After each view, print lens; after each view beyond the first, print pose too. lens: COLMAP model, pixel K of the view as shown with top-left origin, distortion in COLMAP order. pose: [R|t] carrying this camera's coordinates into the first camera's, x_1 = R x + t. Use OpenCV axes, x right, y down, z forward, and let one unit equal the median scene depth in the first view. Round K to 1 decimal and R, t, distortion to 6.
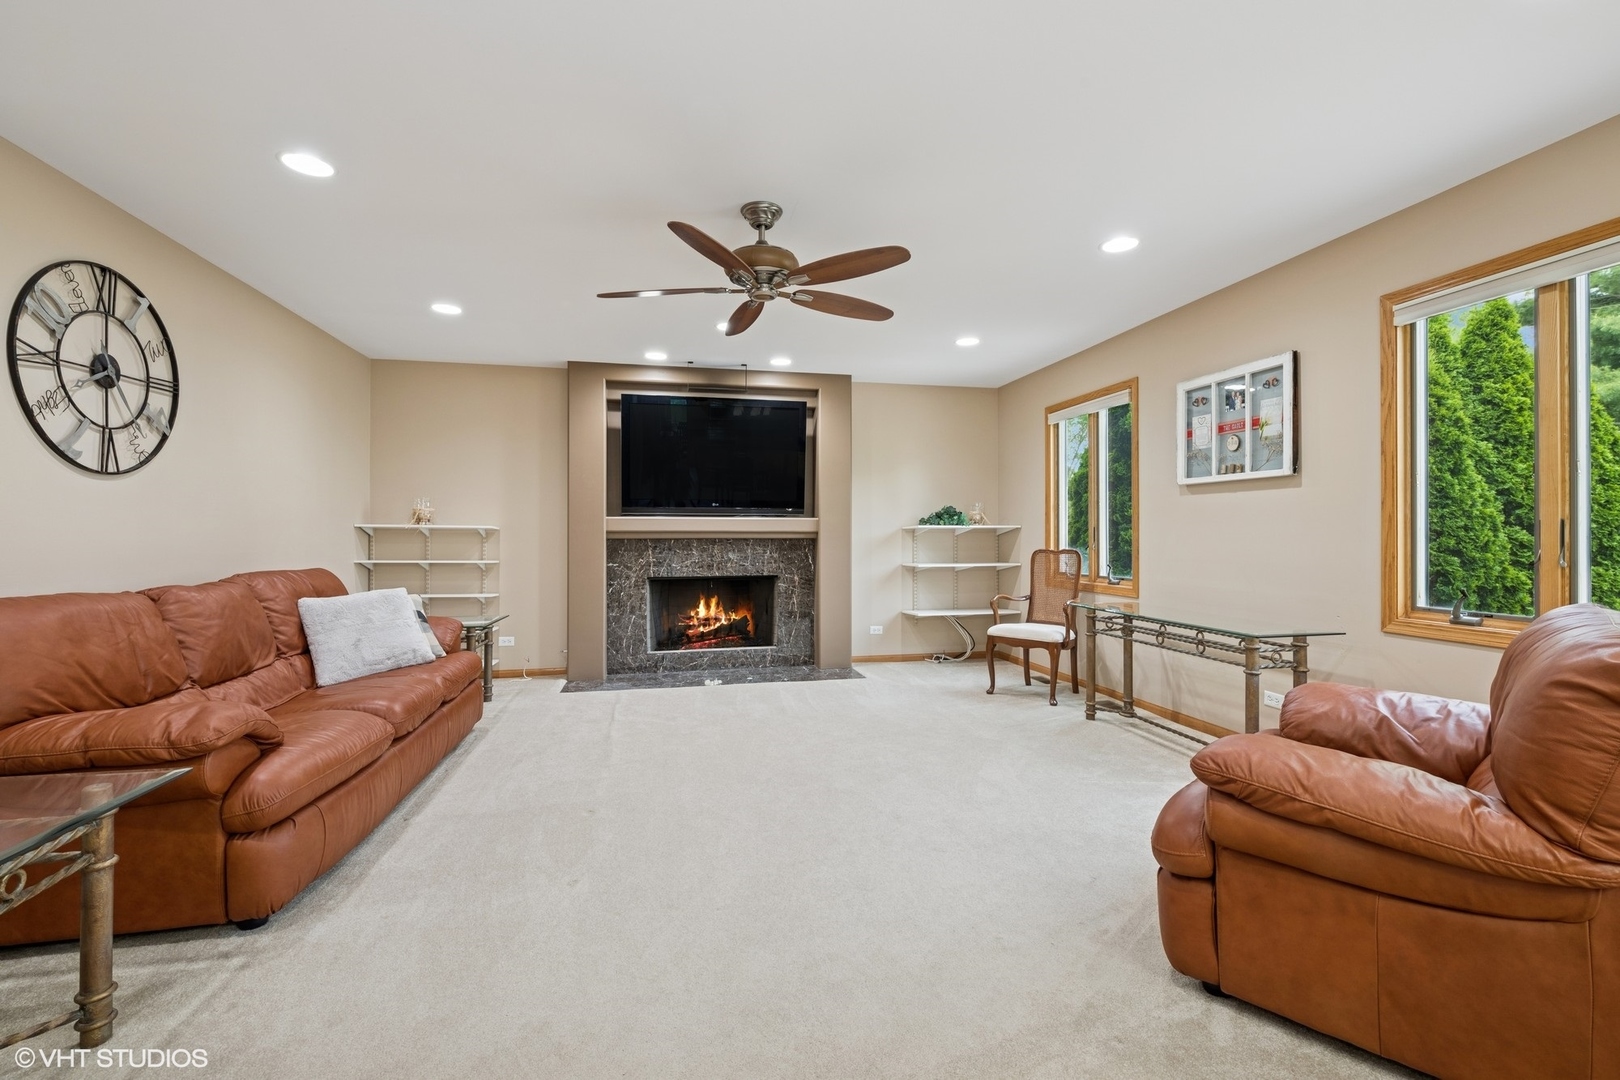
lens RADIAL K [[702.0, 0, 818.4], [0, 702.0, 534.3], [0, 0, 1]] dist [-0.005105, 0.000372]
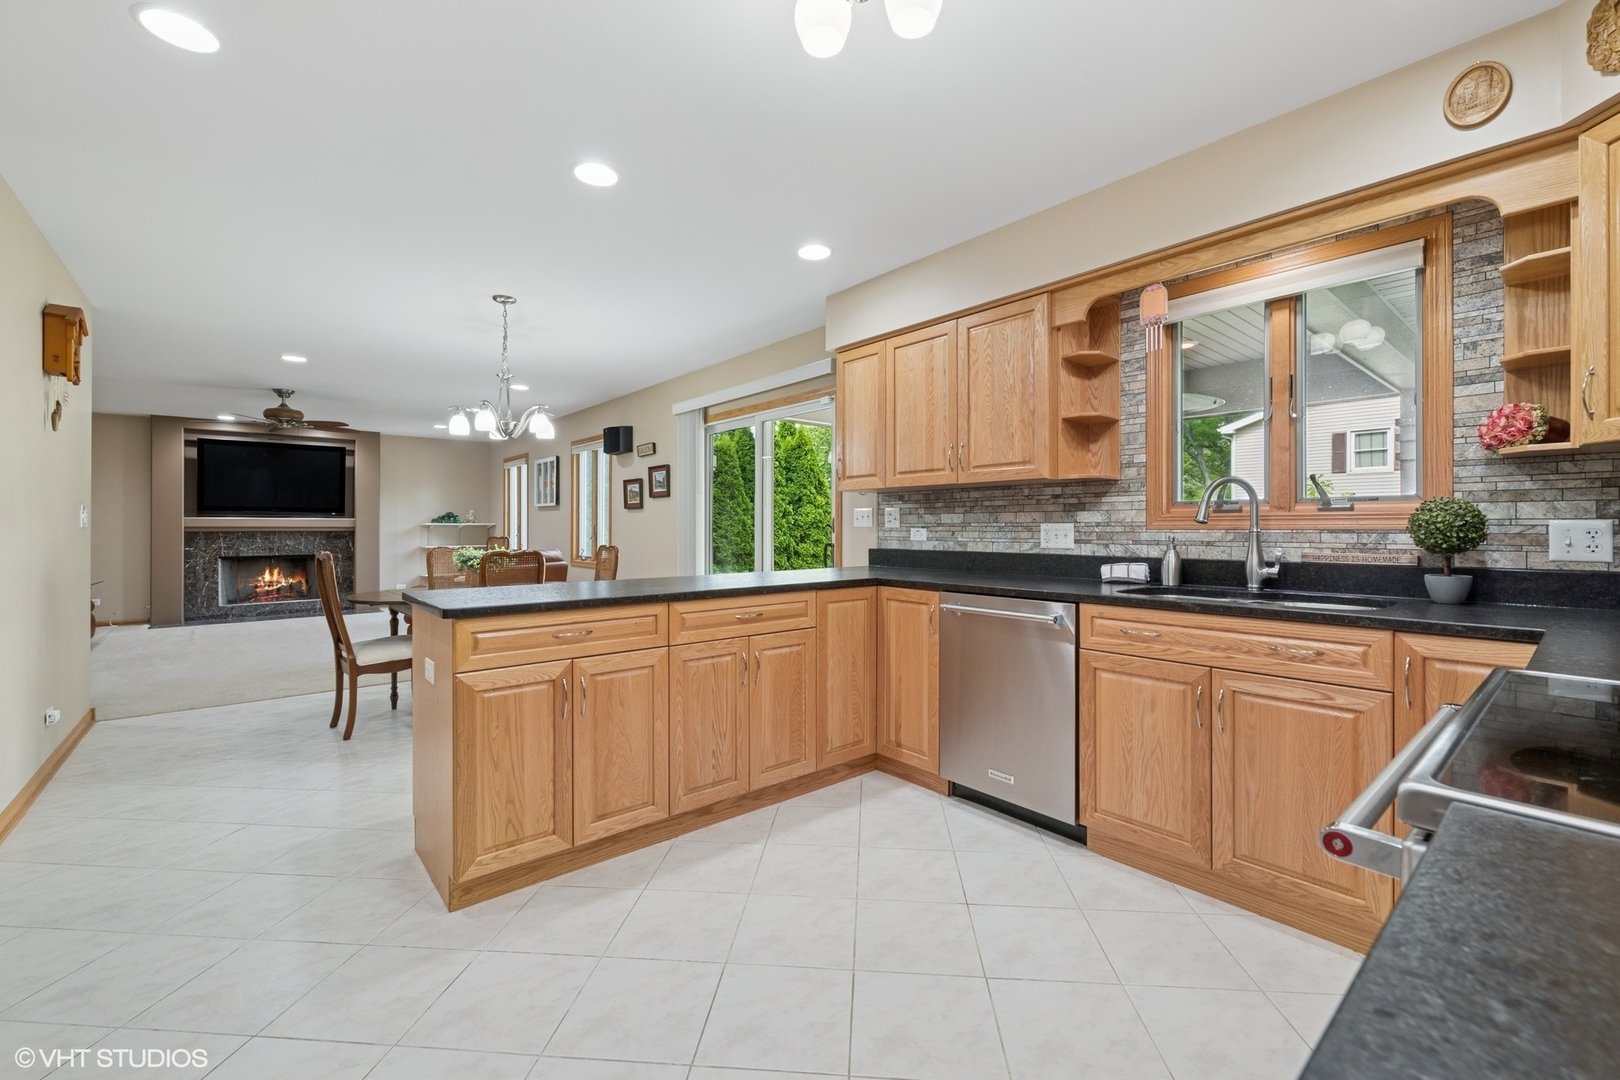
lens RADIAL K [[662.1, 0, 817.3], [0, 662.1, 528.0], [0, 0, 1]] dist [-0.002309, -0.000080]
pose [[0.875591, 0.000163, 0.483054, 0.205071], [-0.001190, 0.999998, 0.001818, -0.005237], [-0.483052, -0.002167, 0.875589, -0.903564]]
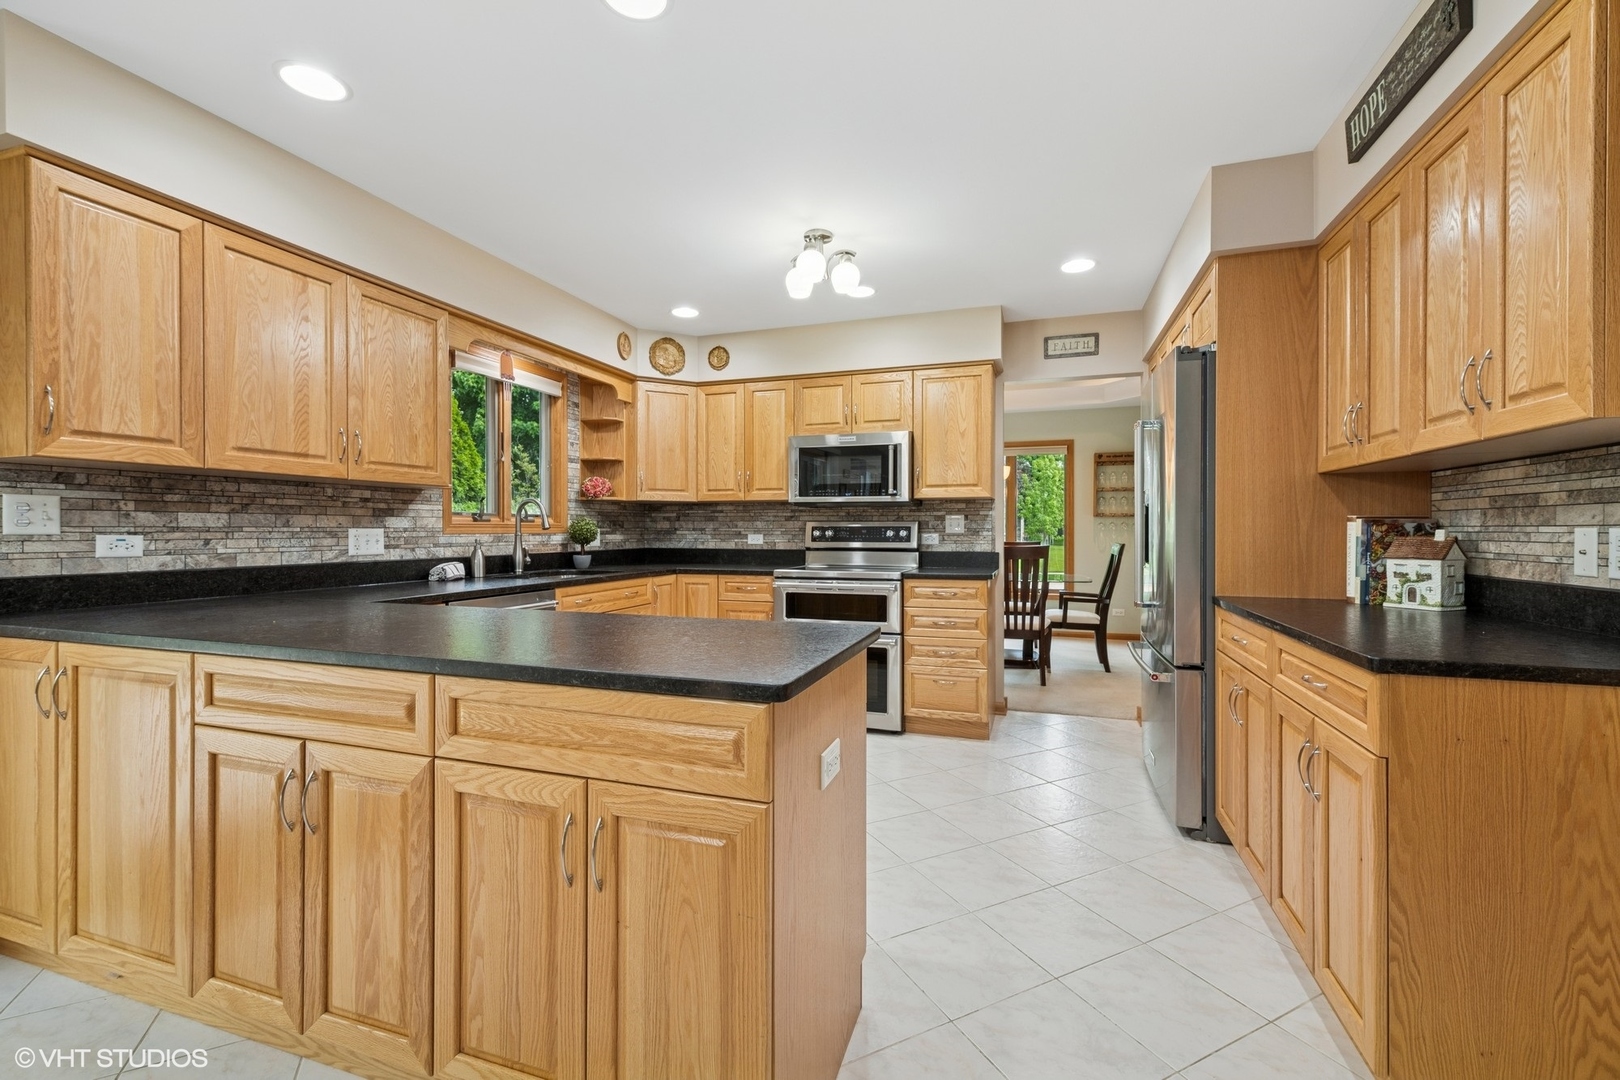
lens RADIAL K [[662.1, 0, 813.0], [0, 662.1, 534.2], [0, 0, 1]] dist [-0.002309, -0.000080]
pose [[-0.861176, -0.001532, 0.508305, 0.075825], [0.000758, 0.999990, 0.004297, -0.005720], [-0.508307, 0.004085, -0.861166, -0.241598]]
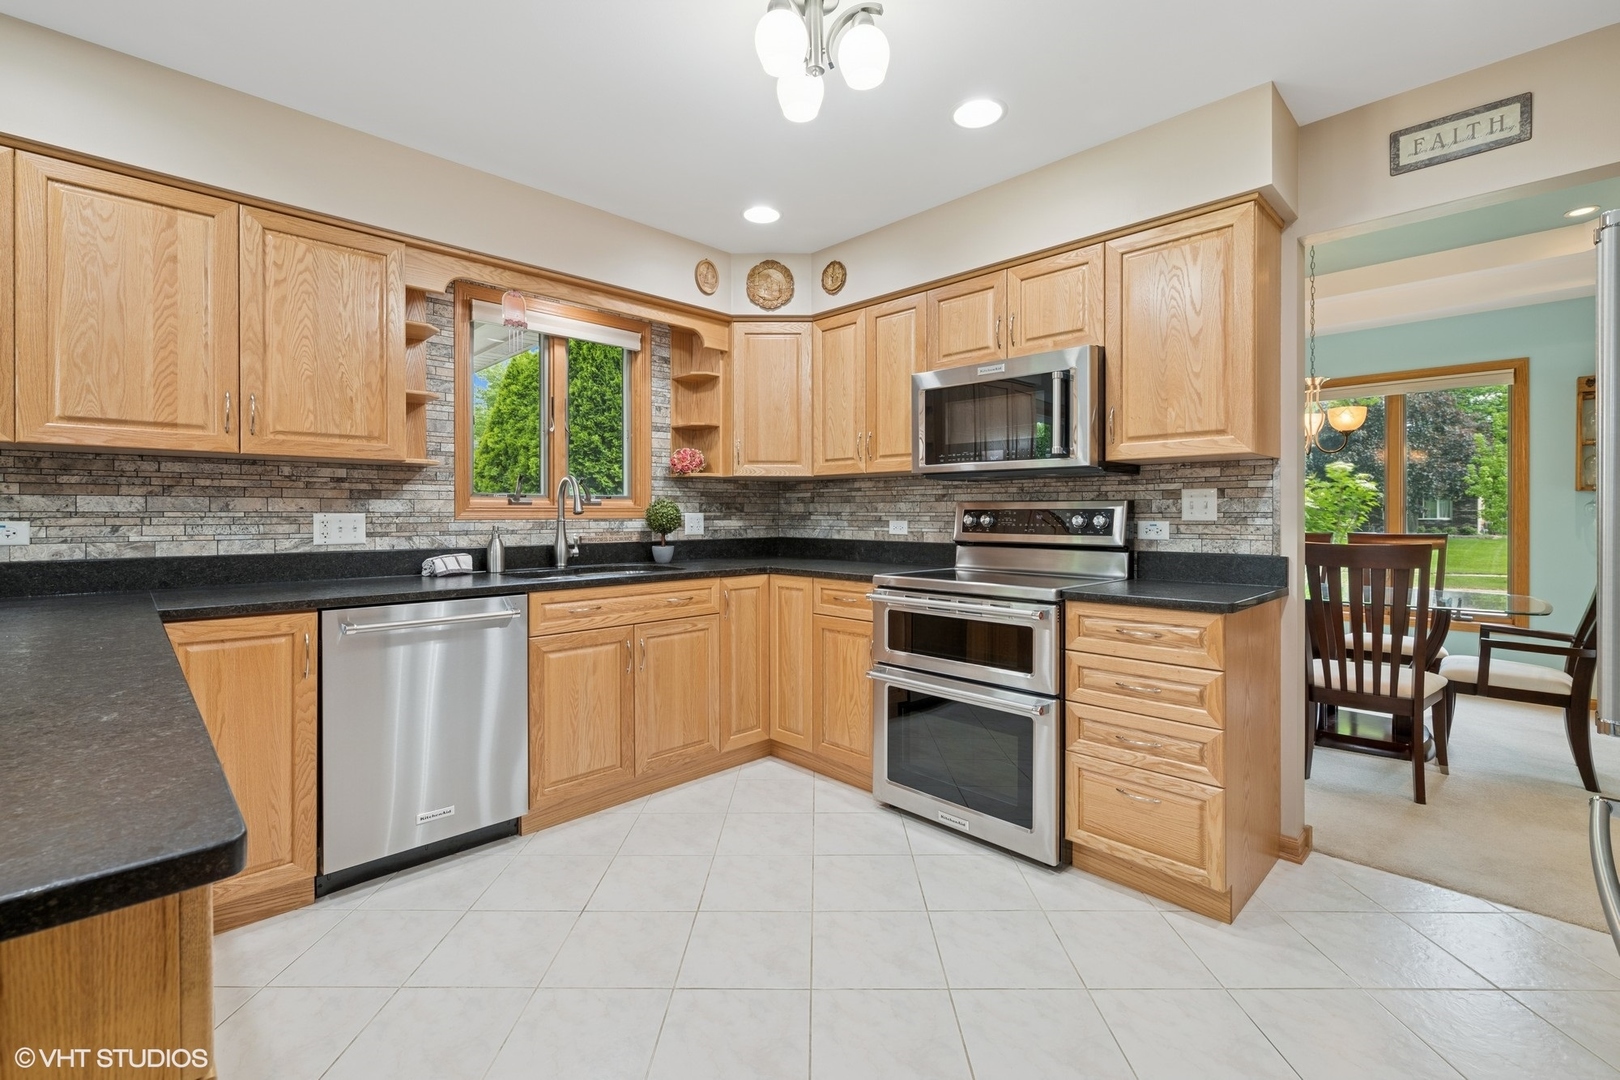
lens RADIAL K [[702.0, 0, 810.0], [0, 702.0, 515.9], [0, 0, 1]] dist [-0.005105, 0.000372]
pose [[-0.545155, -0.001123, 0.838335, 0.077008], [-0.000367, 0.999999, 0.001101, -0.007133], [-0.838335, 0.000292, -0.545155, -0.522808]]
